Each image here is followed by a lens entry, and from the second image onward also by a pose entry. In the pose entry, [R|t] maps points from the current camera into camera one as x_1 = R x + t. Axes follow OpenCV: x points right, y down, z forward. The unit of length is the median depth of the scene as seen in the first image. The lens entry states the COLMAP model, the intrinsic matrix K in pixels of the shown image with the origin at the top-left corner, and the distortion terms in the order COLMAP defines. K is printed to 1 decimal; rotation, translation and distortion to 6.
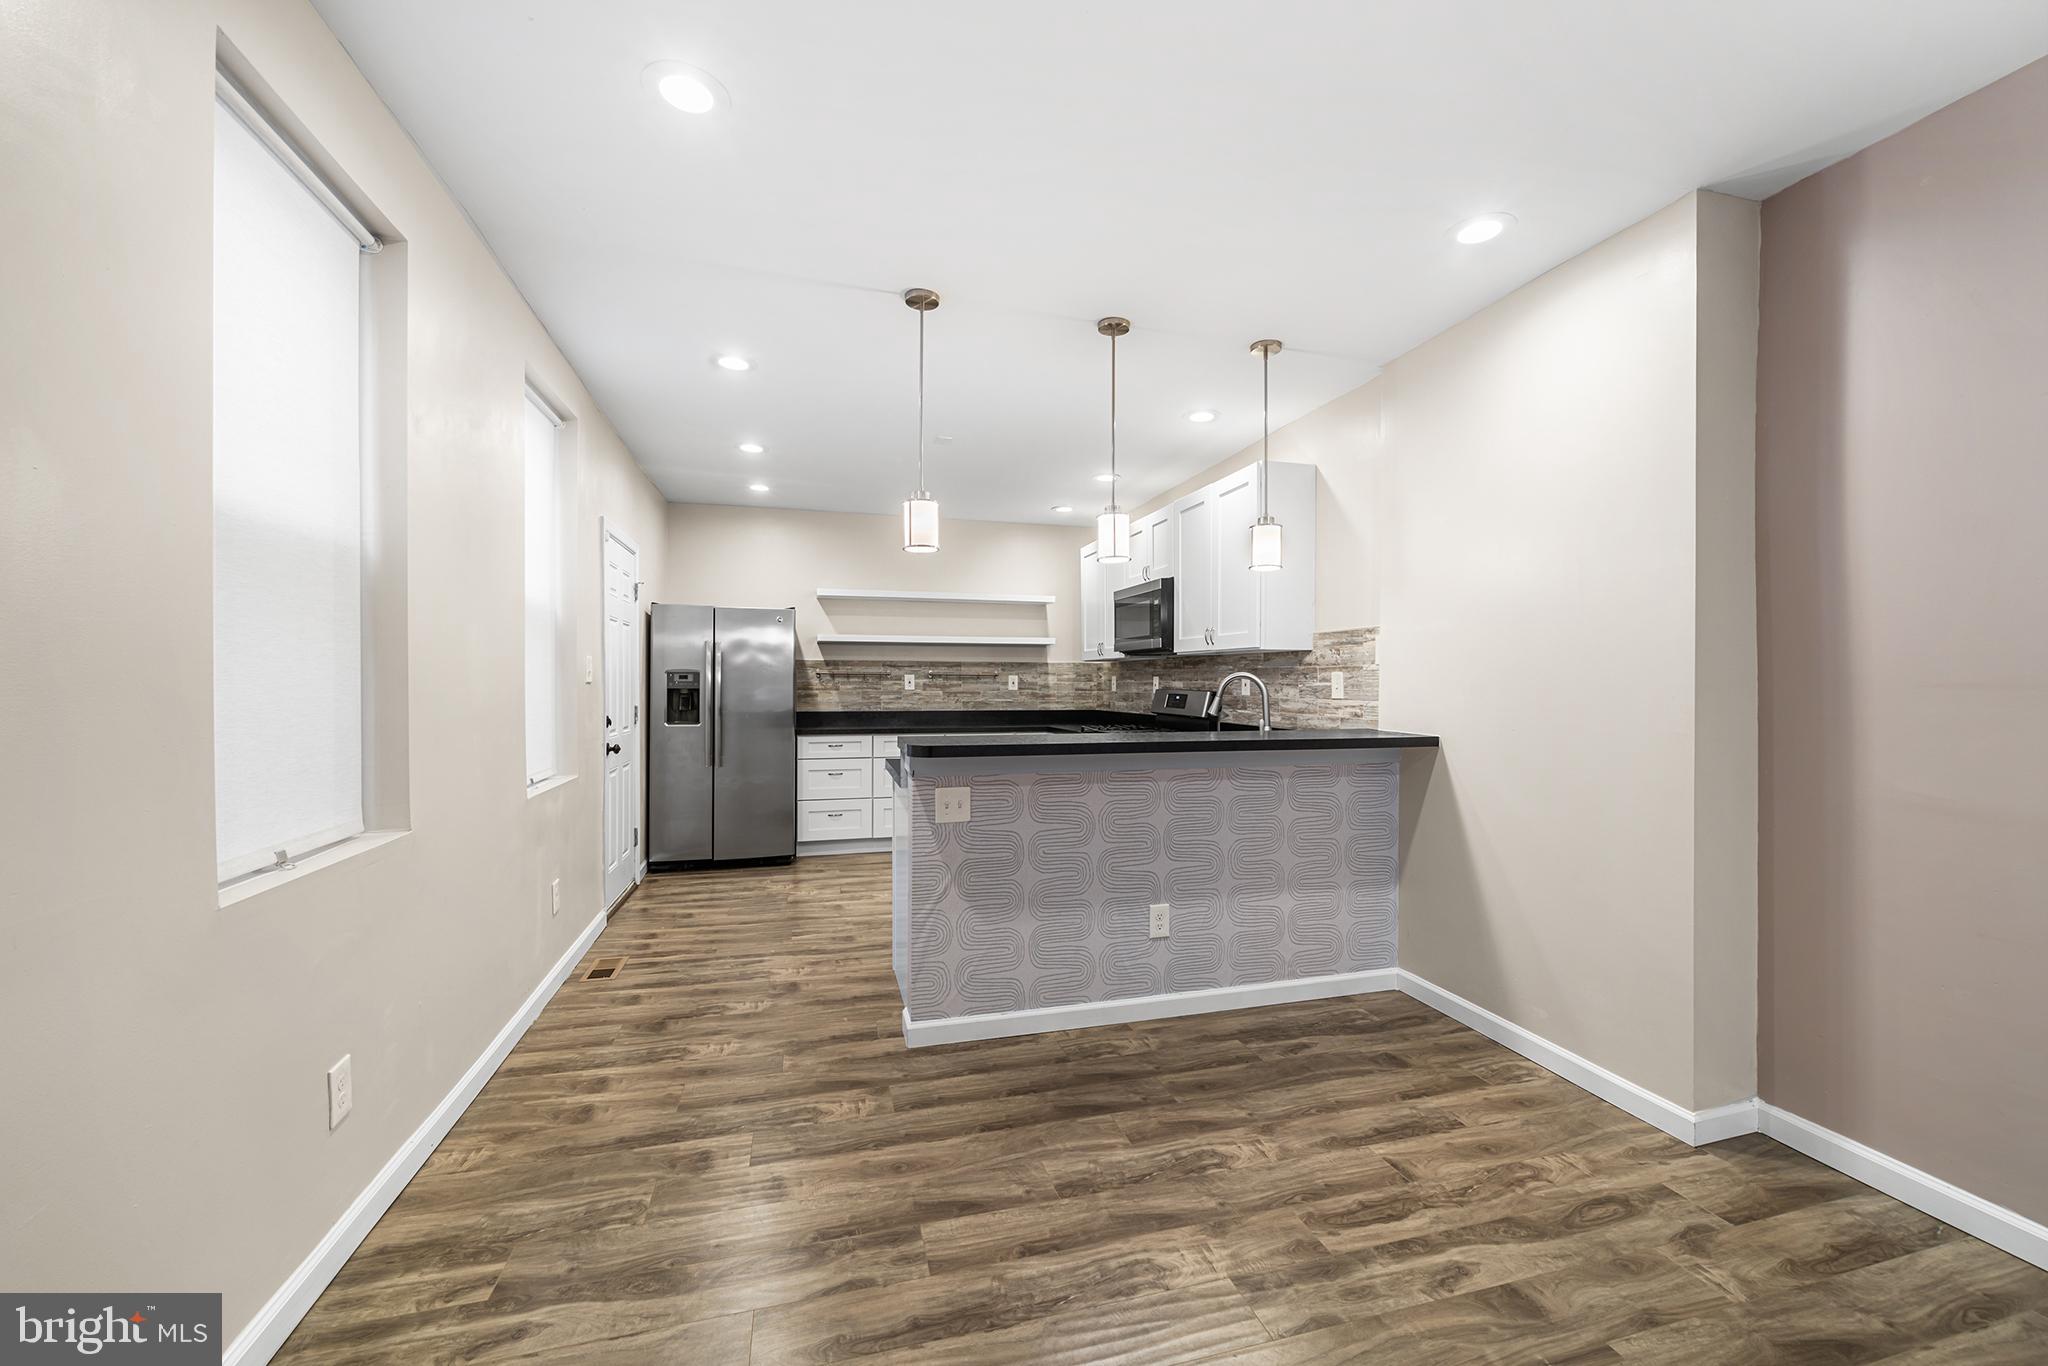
lens RADIAL K [[789.3, 0, 1021.9], [0, 789.3, 685.5], [0, 0, 1]] dist [-0.000998, 0.000072]
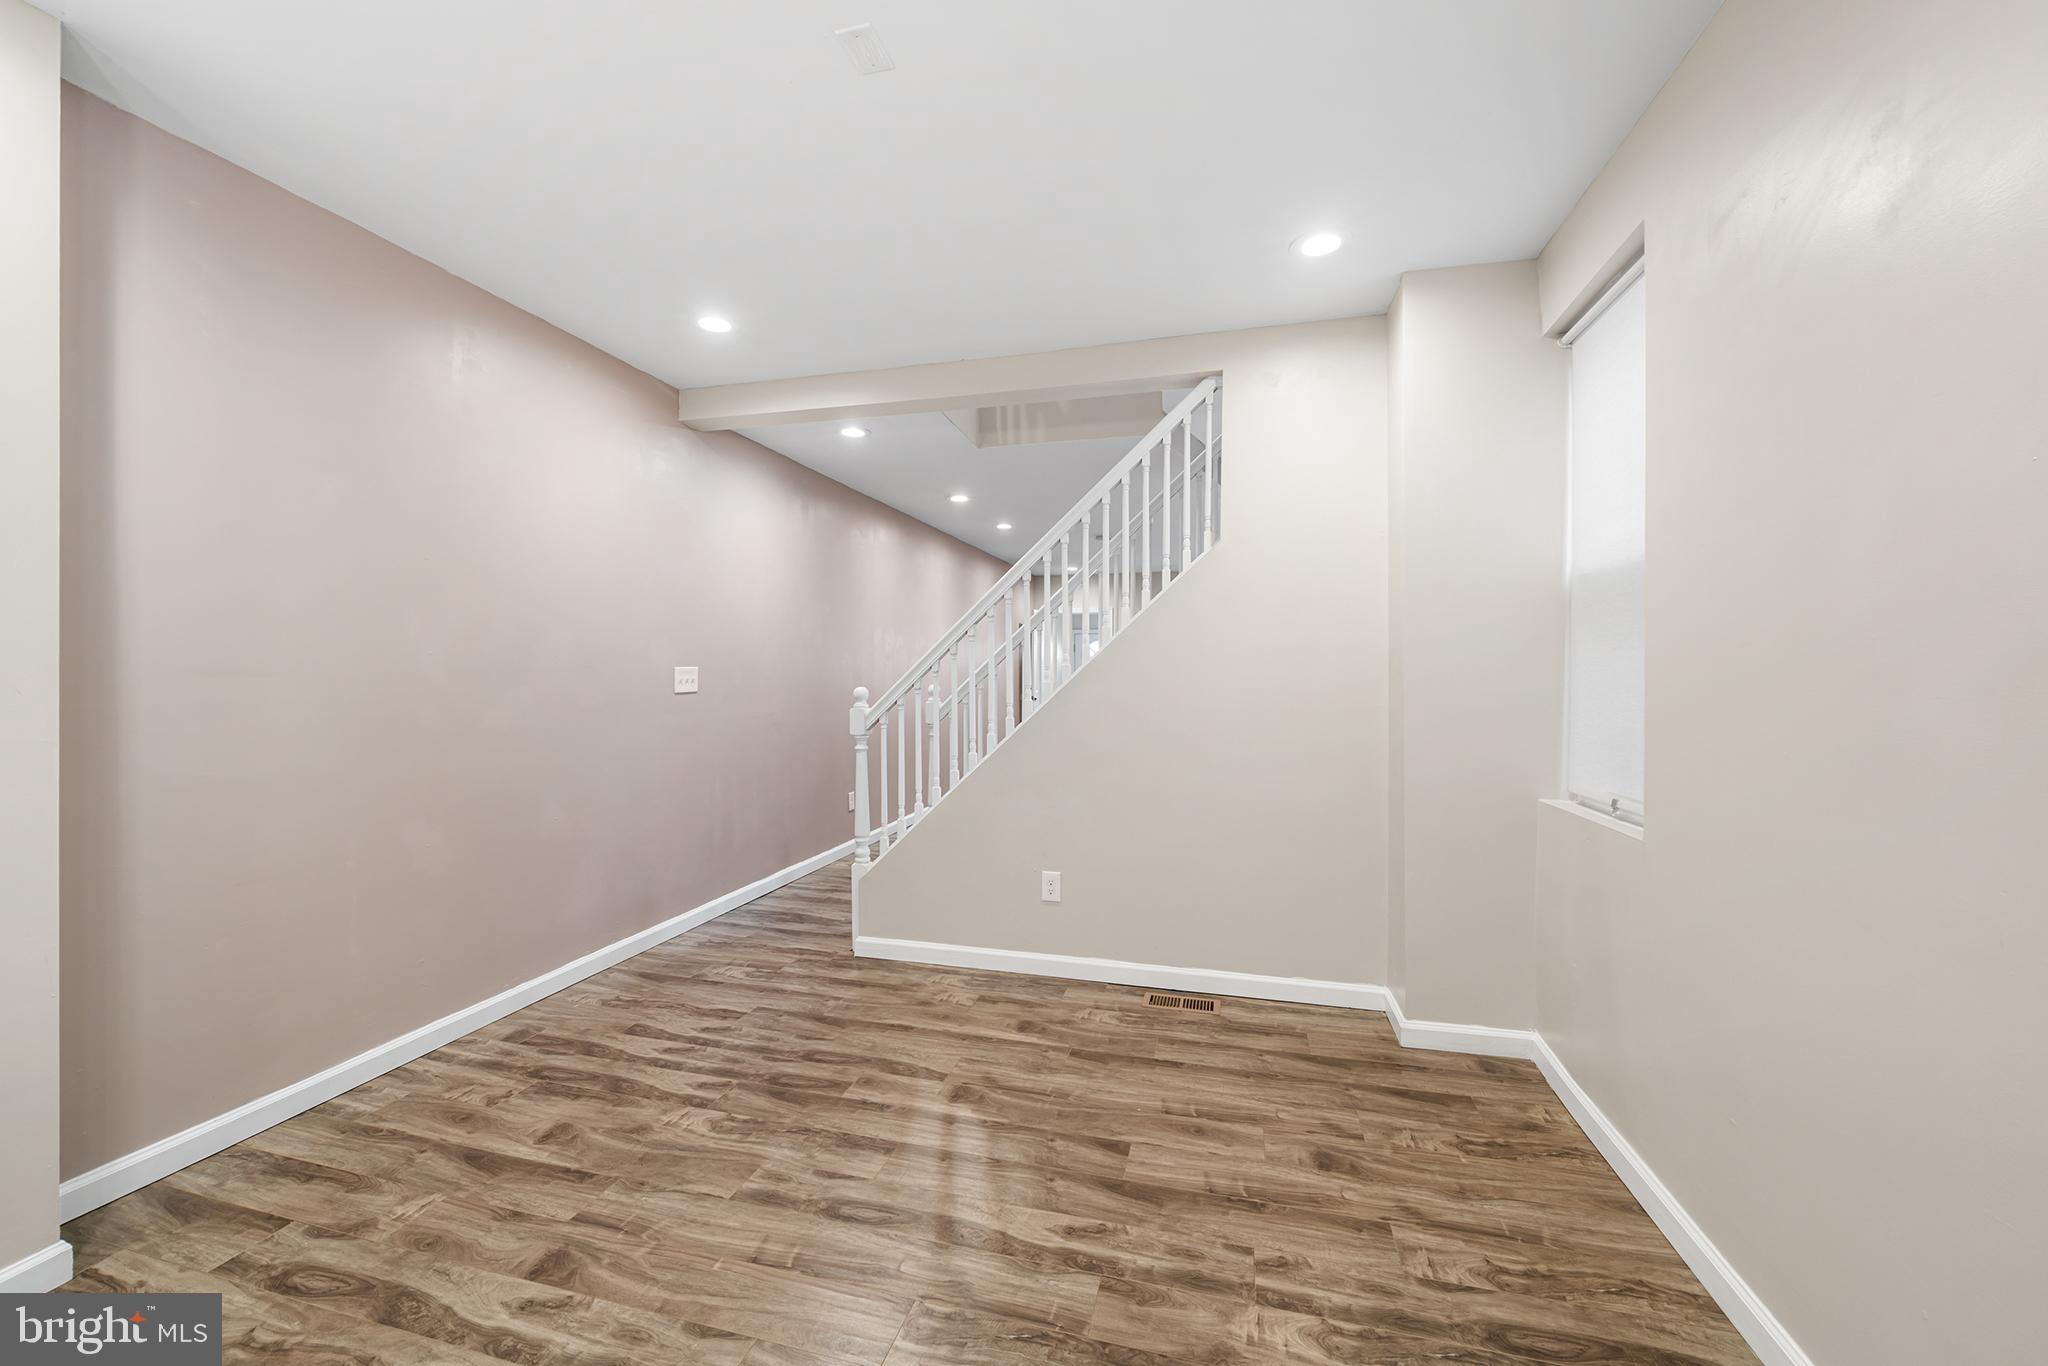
lens RADIAL K [[795.6, 0, 1022.9], [0, 795.6, 665.8], [0, 0, 1]] dist [-0.001743, -0.000038]
pose [[-0.862457, -0.001350, 0.506129, -0.172433], [-0.001169, 0.999999, 0.000675, -0.006497], [-0.506129, -0.000009, -0.862458, 0.615774]]
